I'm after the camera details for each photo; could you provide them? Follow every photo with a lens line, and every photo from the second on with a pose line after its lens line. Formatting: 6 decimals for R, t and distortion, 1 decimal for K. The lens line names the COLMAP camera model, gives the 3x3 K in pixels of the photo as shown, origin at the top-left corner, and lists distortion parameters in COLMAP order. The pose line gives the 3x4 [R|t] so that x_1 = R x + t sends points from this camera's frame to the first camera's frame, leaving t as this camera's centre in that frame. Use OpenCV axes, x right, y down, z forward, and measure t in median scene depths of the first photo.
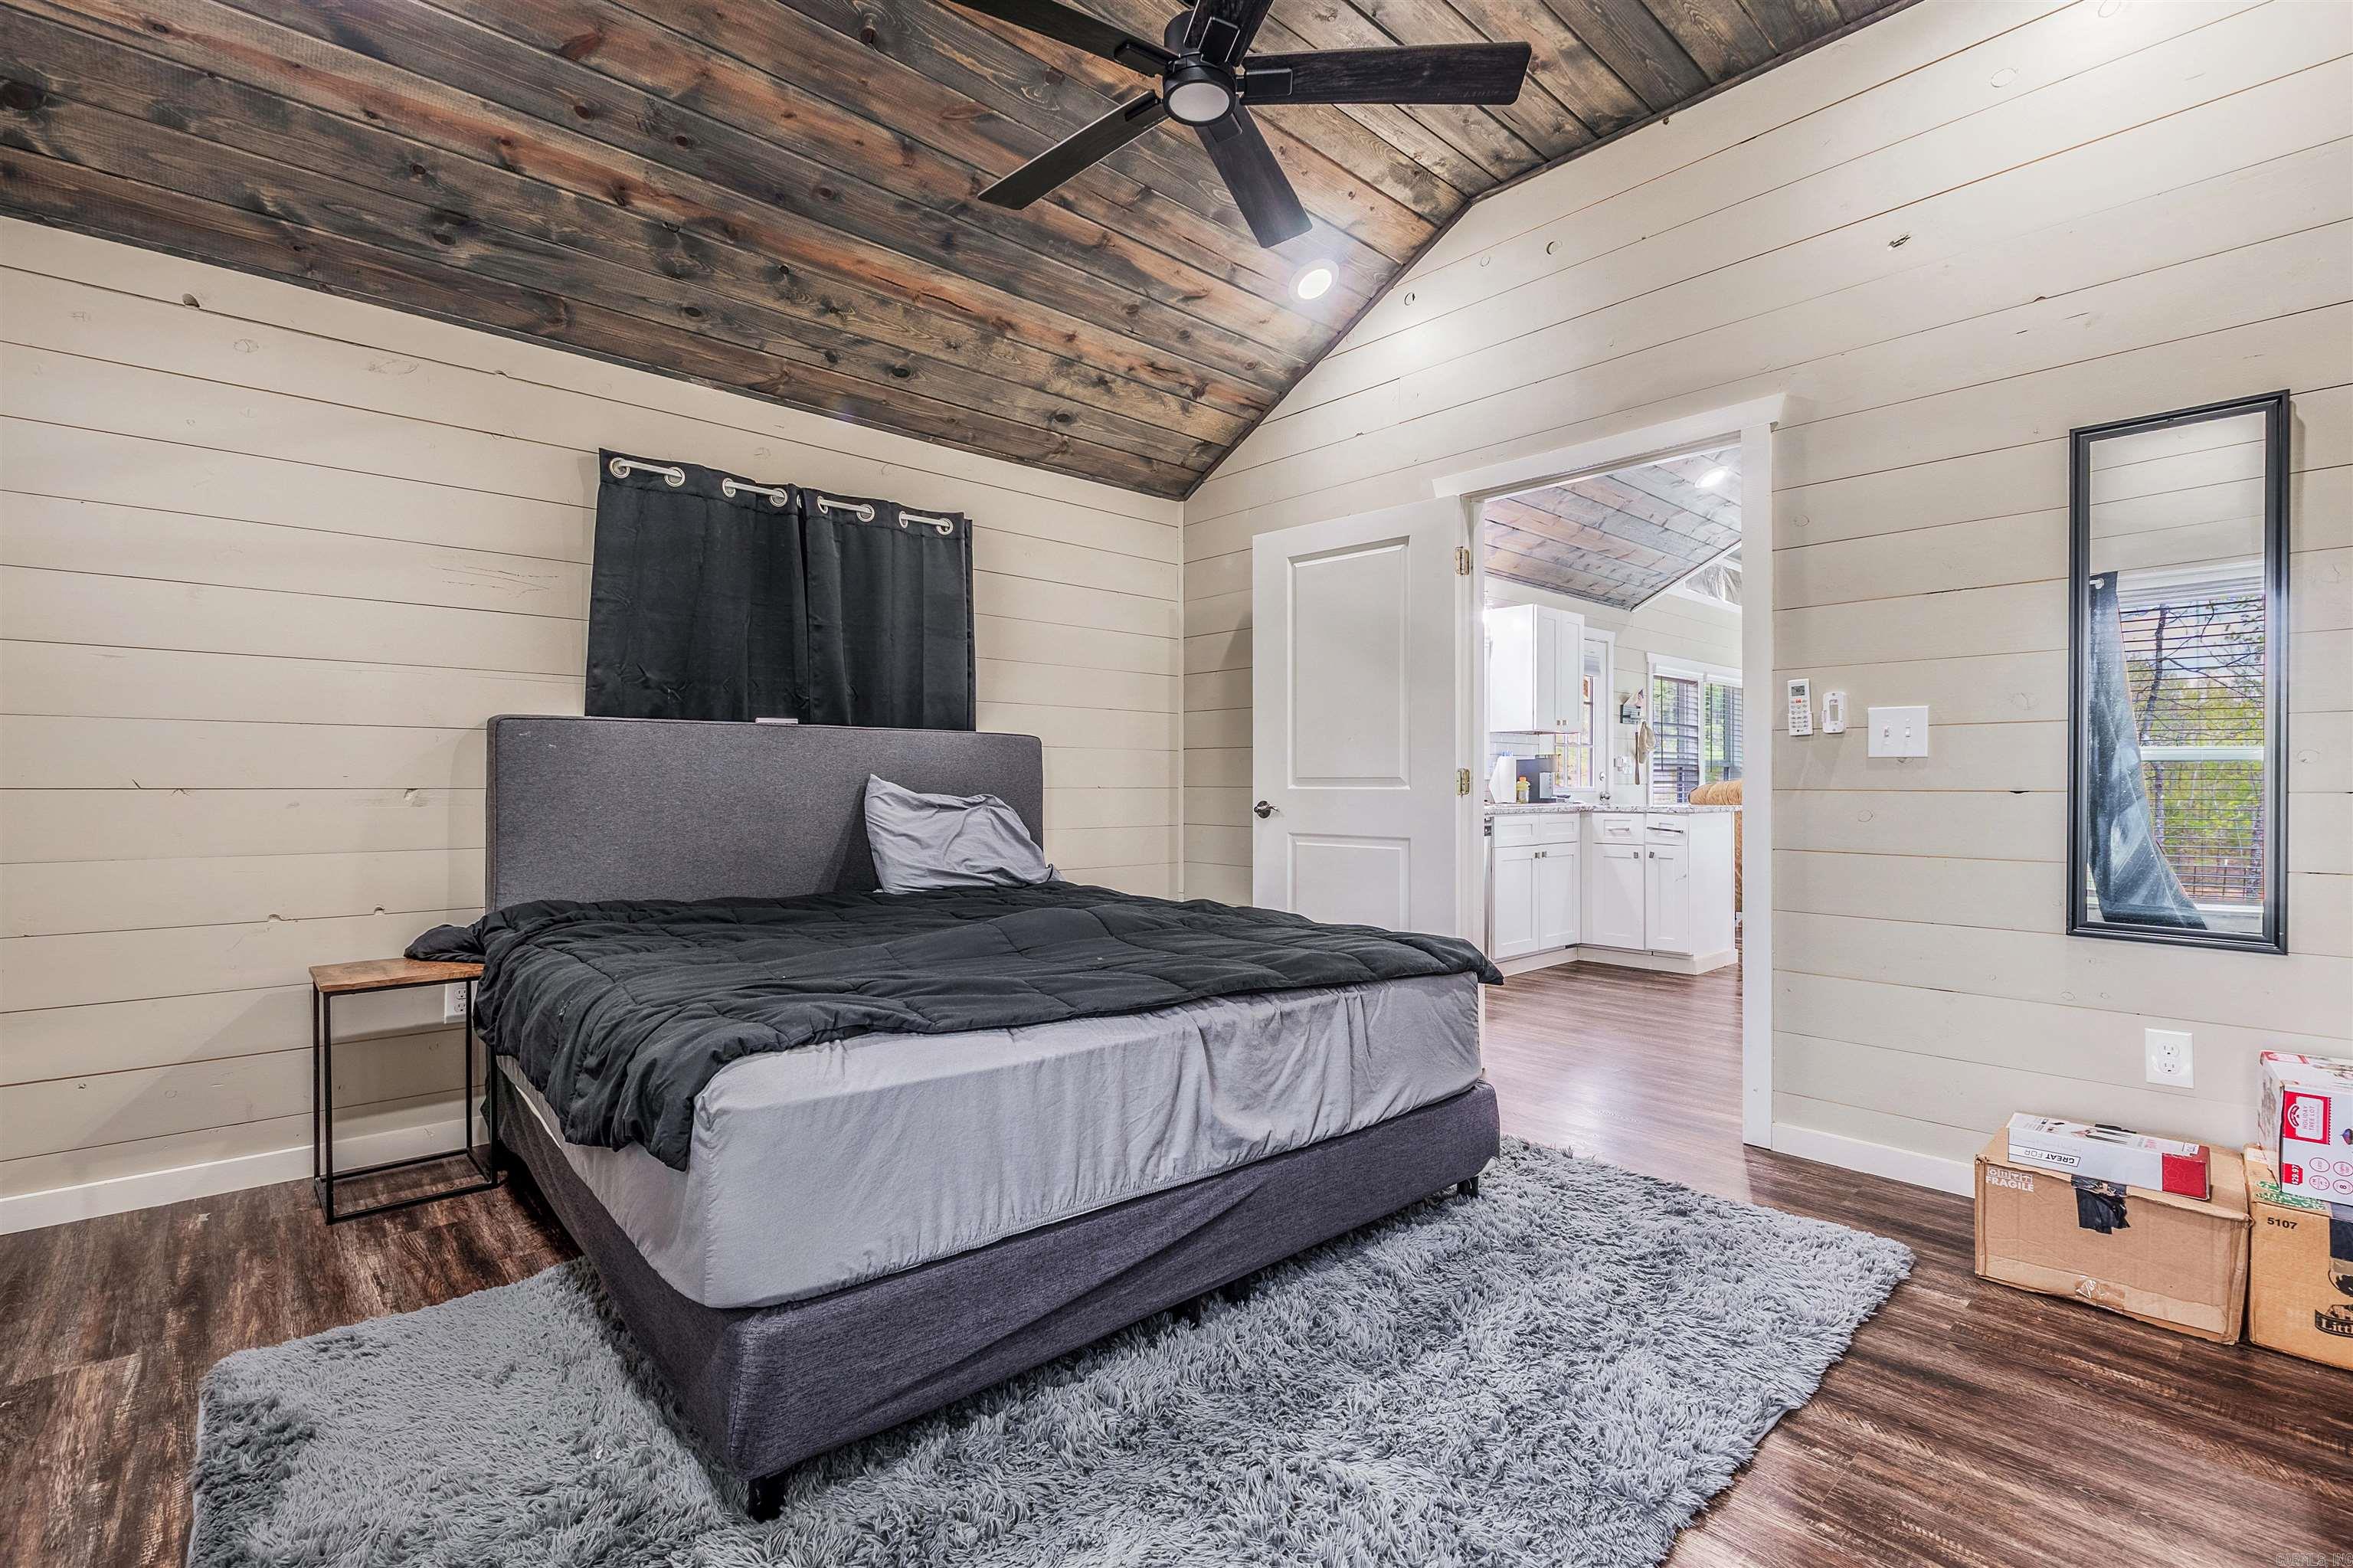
lens RADIAL K [[1056.0, 0, 1184.3], [0, 1056.0, 770.7], [0, 0, 1]] dist [-0.006317, -0.001208]
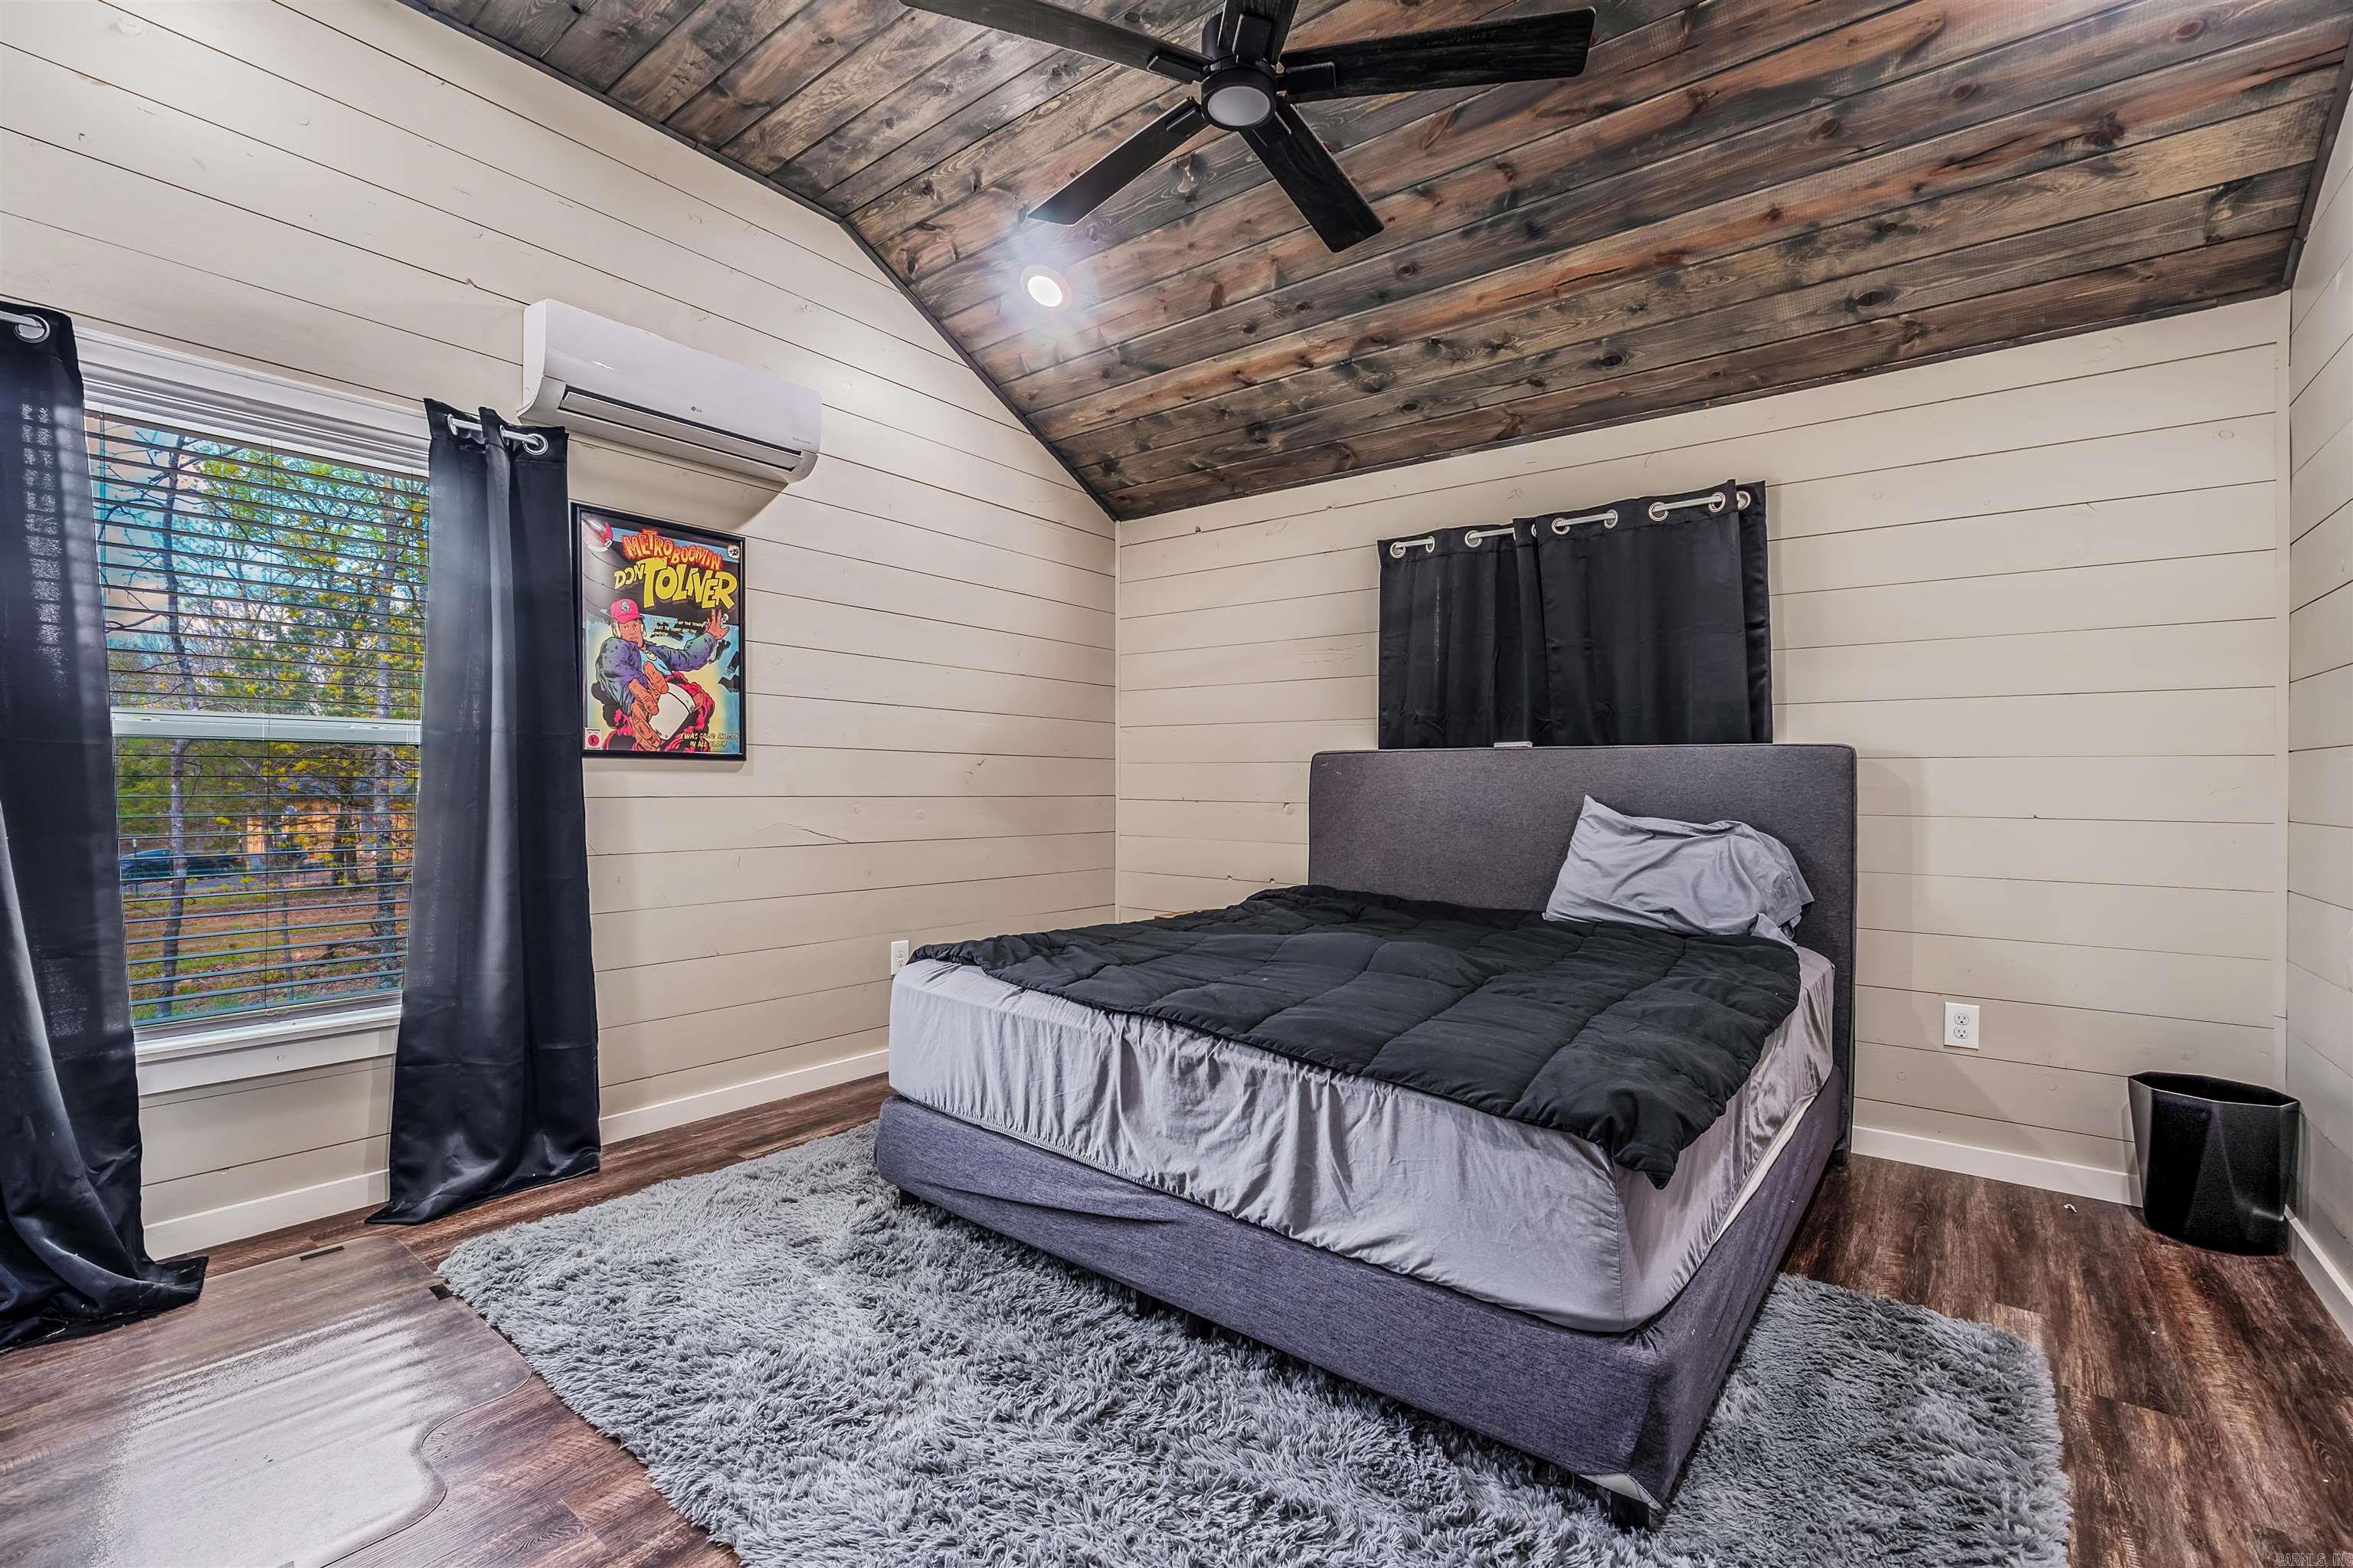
lens RADIAL K [[1056.0, 0, 1185.7], [0, 1056.0, 799.4], [0, 0, 1]] dist [-0.006317, -0.001208]
pose [[0.157286, 0.014532, -0.987446, 0.632107], [0.005084, 0.999867, 0.015524, -0.010394], [0.987540, -0.007462, 0.157191, 0.519057]]
